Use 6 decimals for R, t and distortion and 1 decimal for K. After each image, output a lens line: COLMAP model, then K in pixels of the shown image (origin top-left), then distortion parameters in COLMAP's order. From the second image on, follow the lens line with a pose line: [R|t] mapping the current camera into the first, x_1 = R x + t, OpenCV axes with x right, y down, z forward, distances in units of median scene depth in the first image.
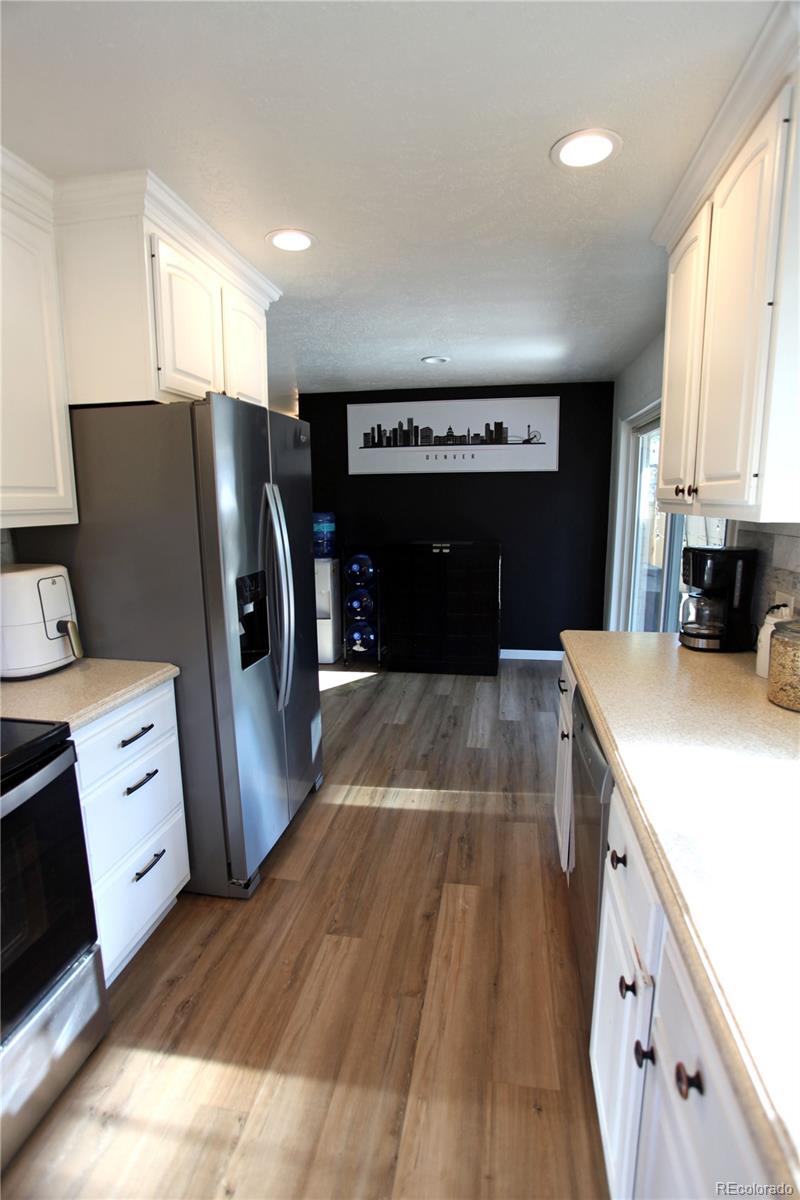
lens RADIAL K [[582.5, 0, 402.7], [0, 582.5, 601.6], [0, 0, 1]] dist [-0.068965, 0.027858]
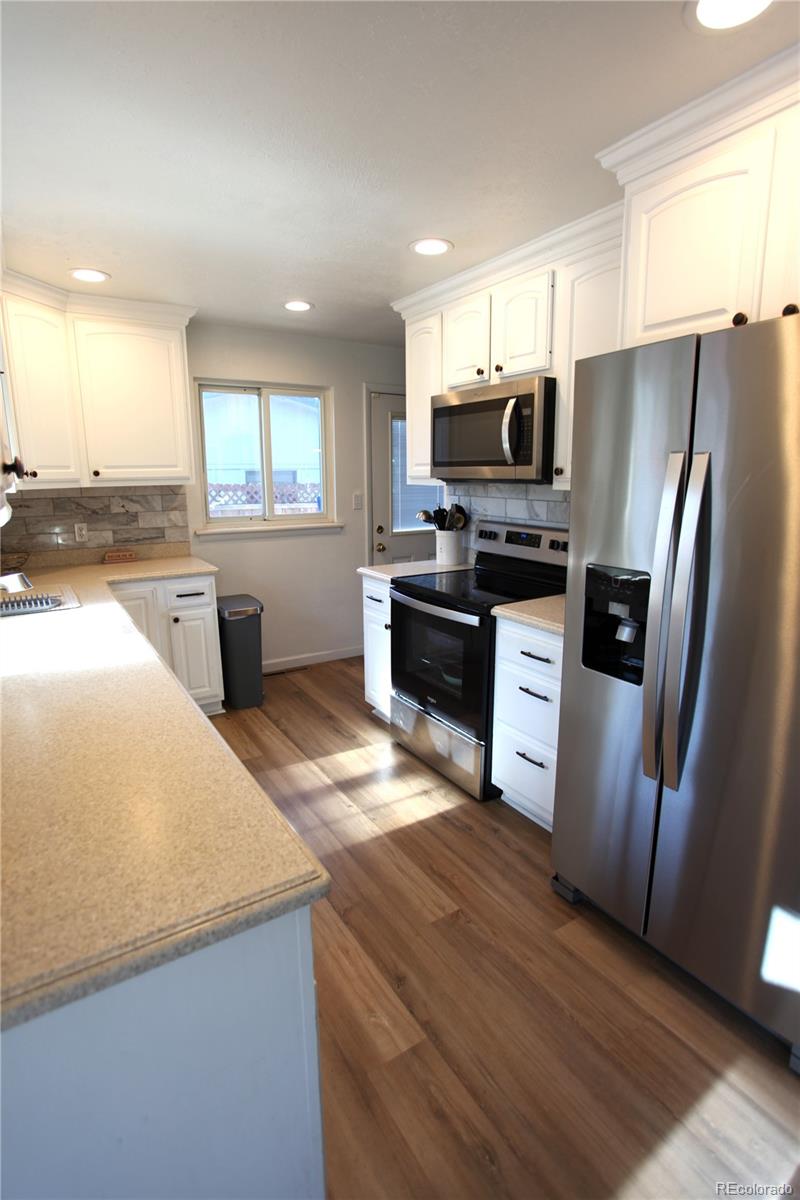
lens RADIAL K [[582.5, 0, 402.7], [0, 582.5, 601.6], [0, 0, 1]] dist [-0.068965, 0.027858]
pose [[-0.736330, 0.157007, -0.658154, 0.533192], [-0.109649, 0.932159, 0.345045, -0.268549], [0.667679, 0.326233, -0.669162, 1.464867]]
